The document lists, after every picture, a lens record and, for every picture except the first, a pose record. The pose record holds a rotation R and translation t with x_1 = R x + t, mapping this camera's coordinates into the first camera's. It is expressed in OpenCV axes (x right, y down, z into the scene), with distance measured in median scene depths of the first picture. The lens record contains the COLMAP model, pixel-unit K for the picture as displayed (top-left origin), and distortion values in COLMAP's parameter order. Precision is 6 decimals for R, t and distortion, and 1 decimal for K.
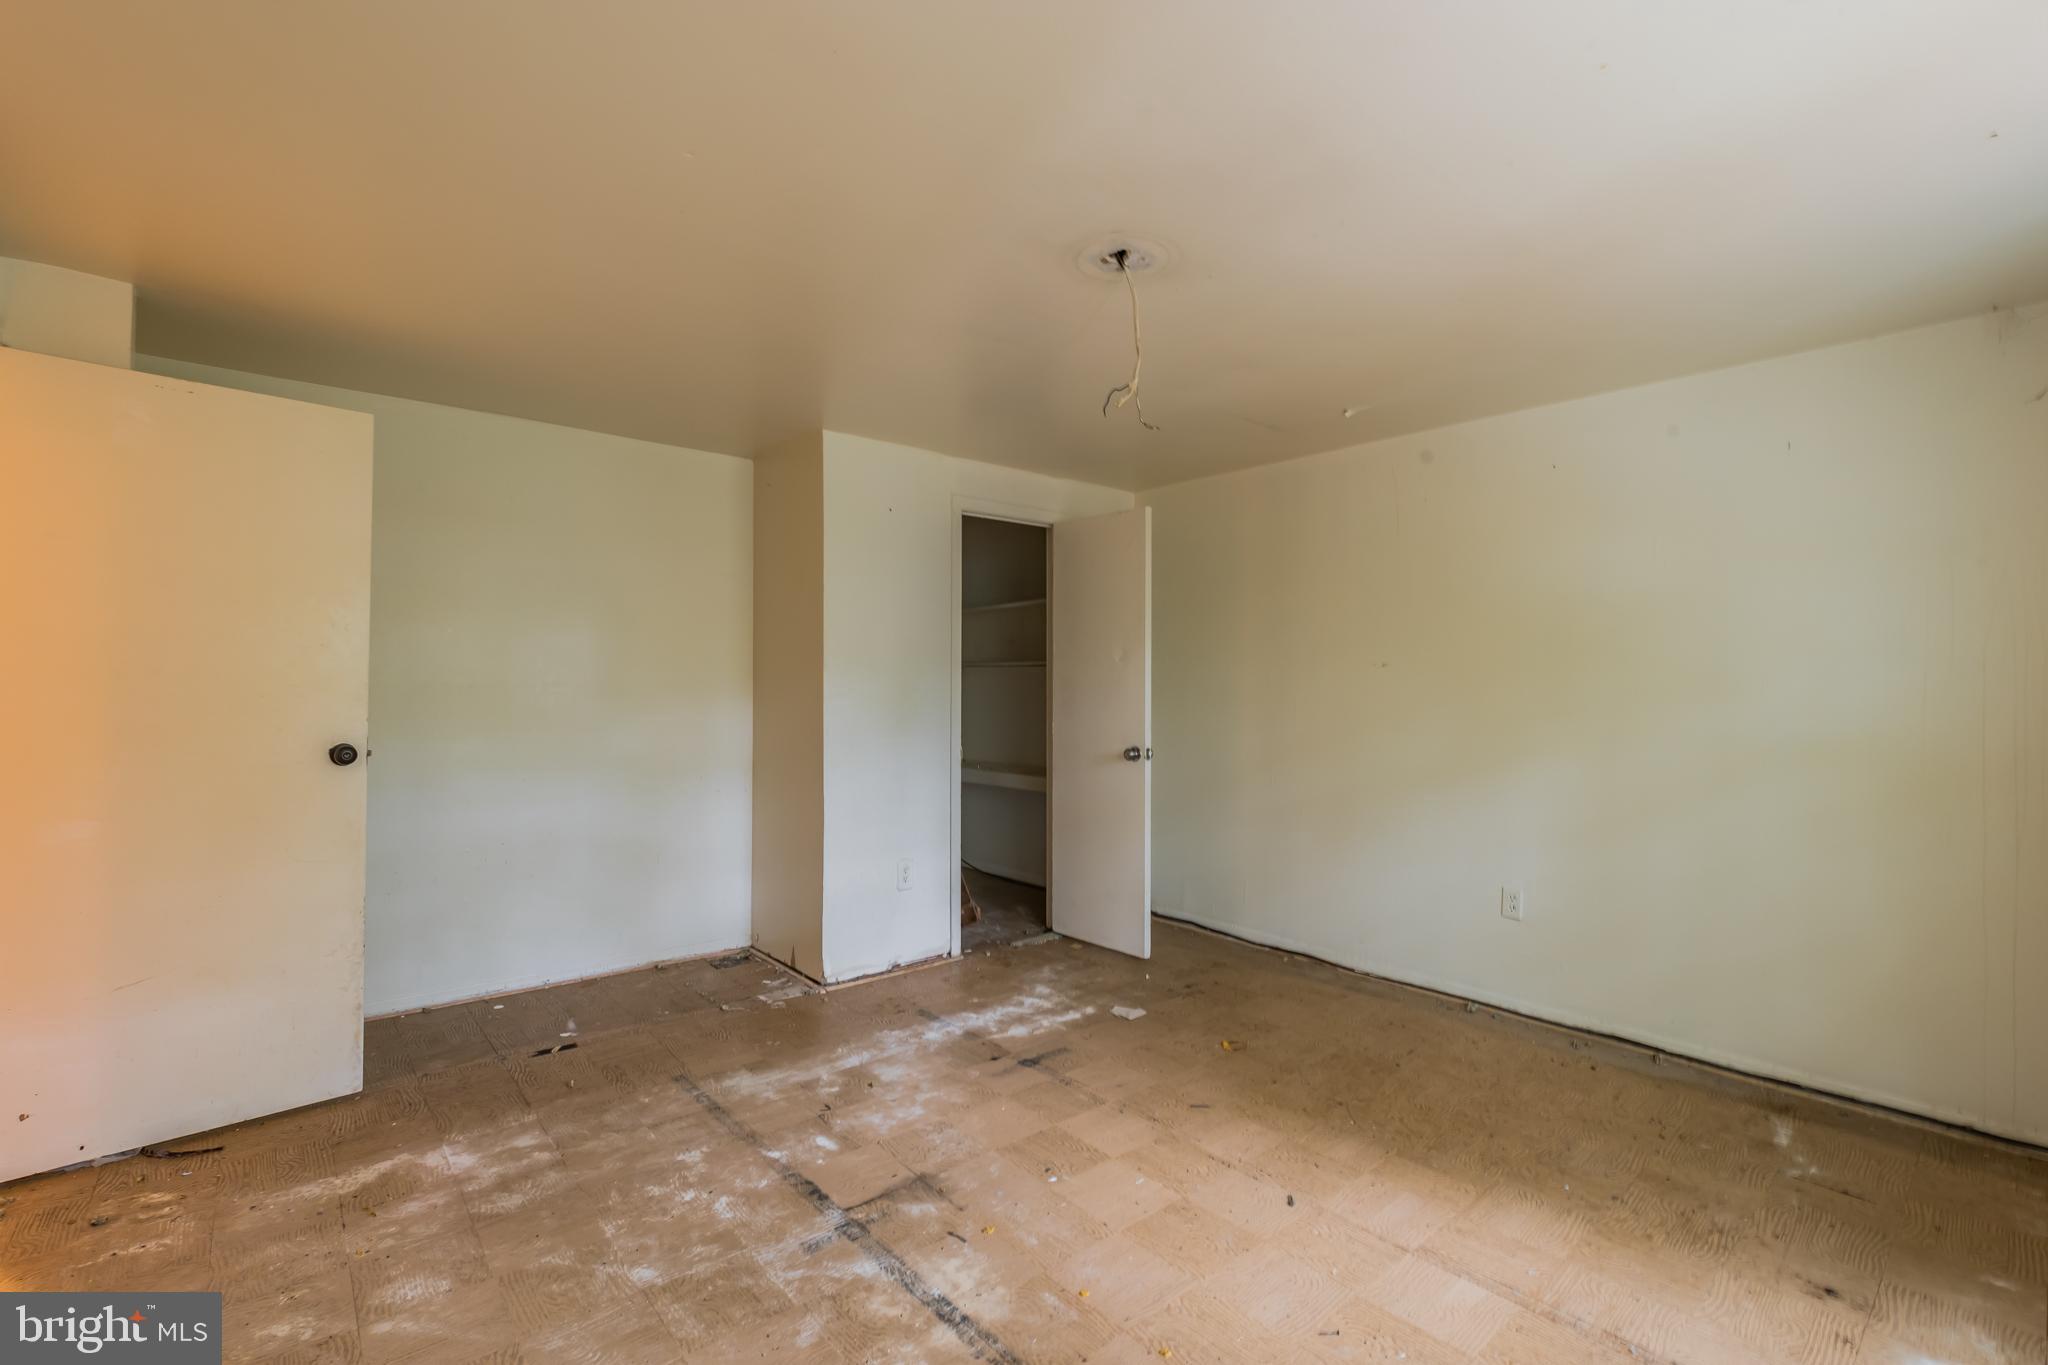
lens RADIAL K [[910.5, 0, 1021.1], [0, 910.5, 679.0], [0, 0, 1]] dist [-0.003405, -0.000139]
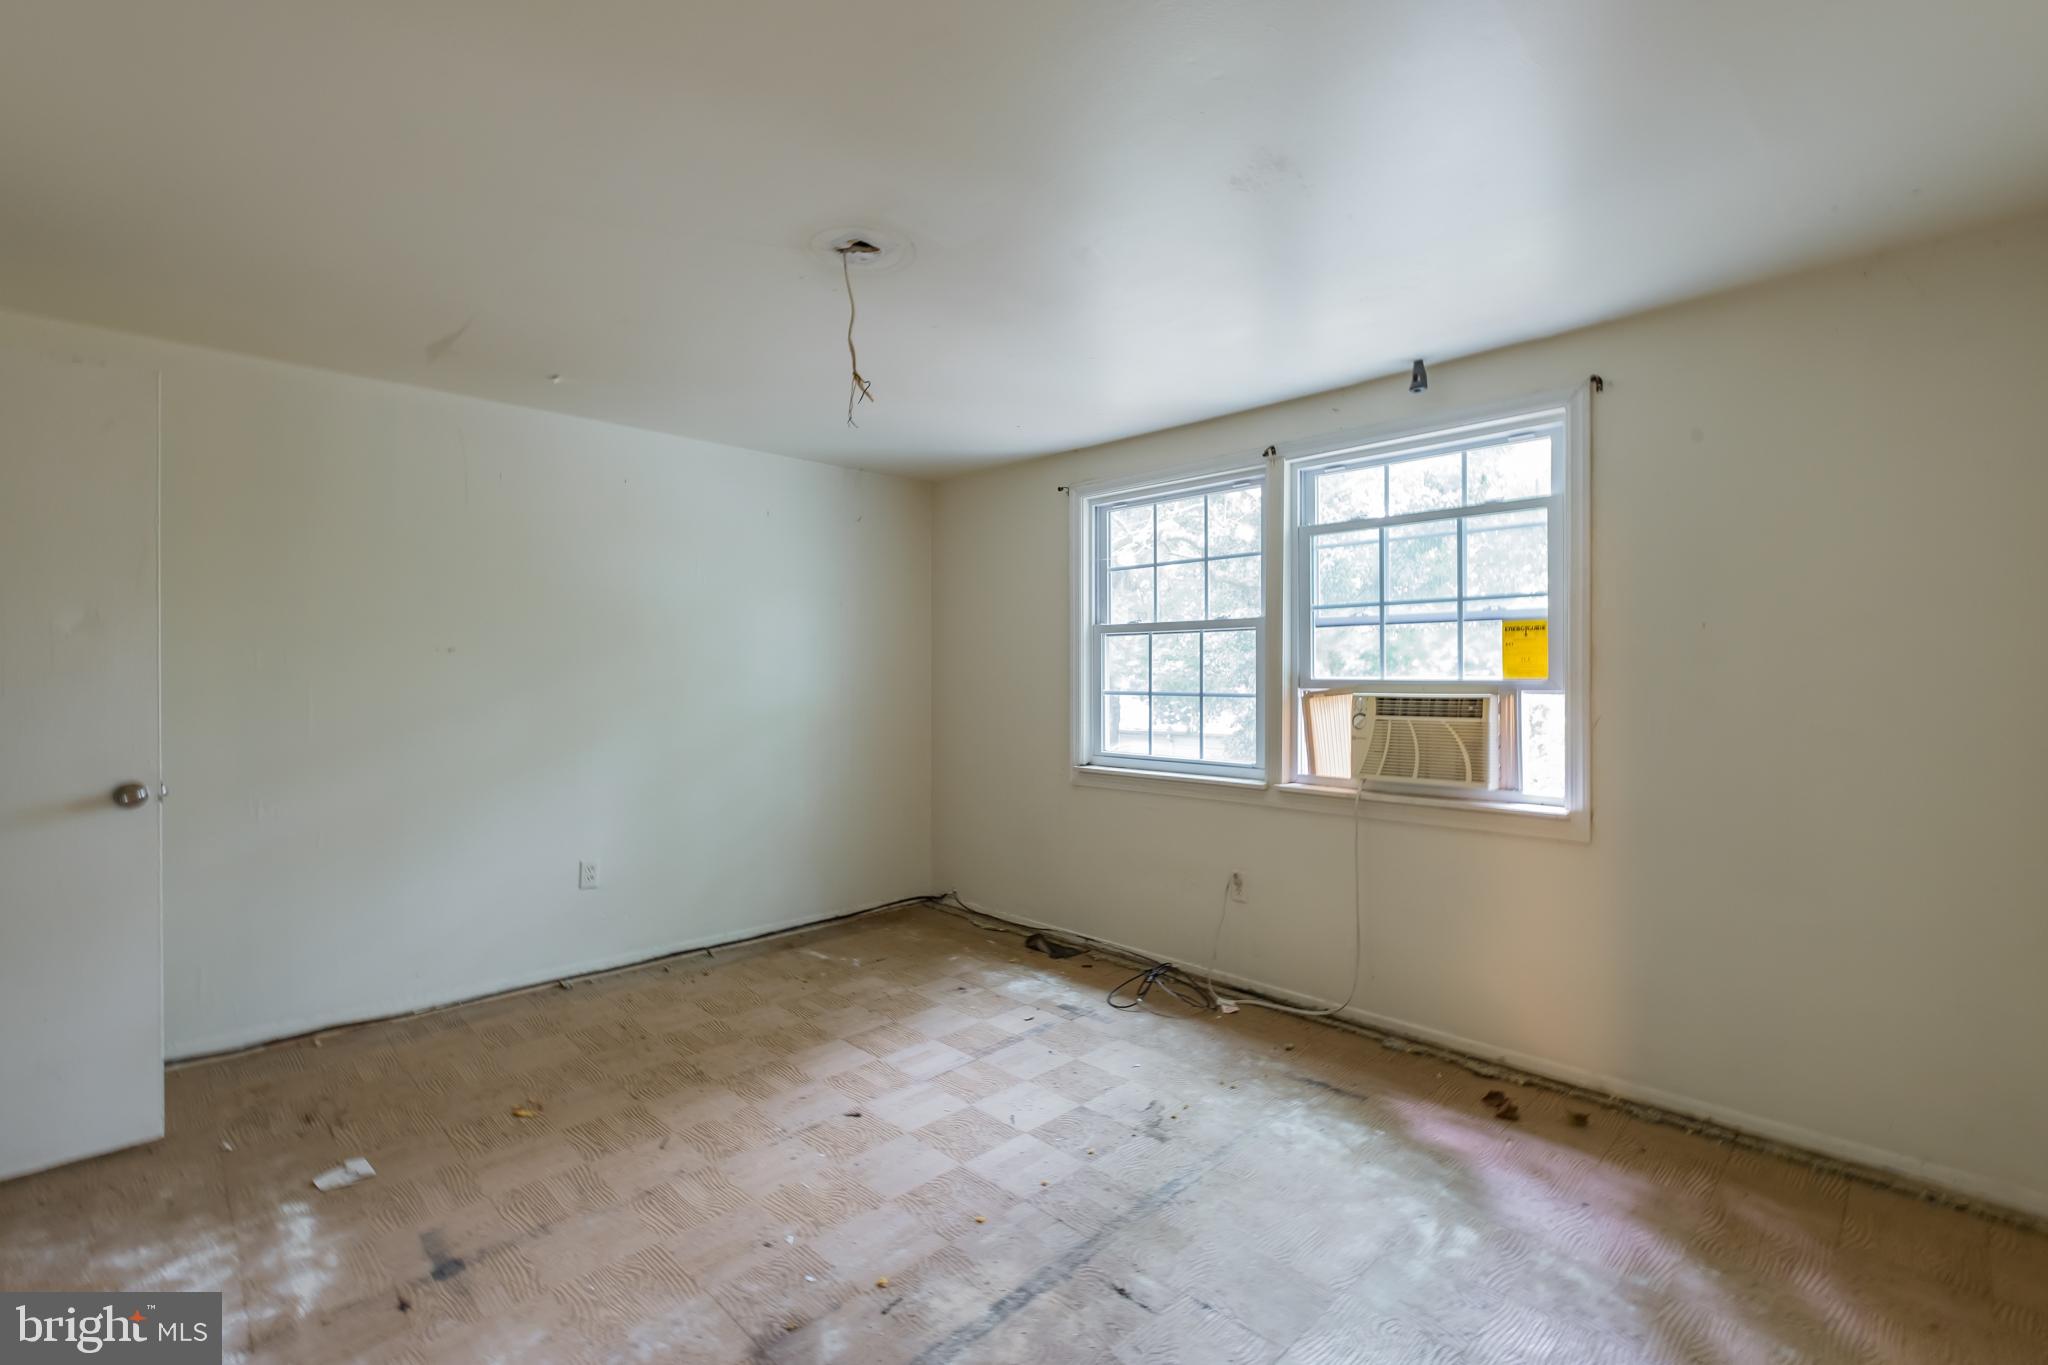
lens RADIAL K [[910.5, 0, 1021.1], [0, 910.5, 679.0], [0, 0, 1]] dist [-0.003405, -0.000139]
pose [[-0.077789, -0.012327, 0.996894, -0.639911], [-0.007220, 0.999904, 0.011801, -0.001311], [-0.996944, -0.006280, -0.077871, 0.641143]]
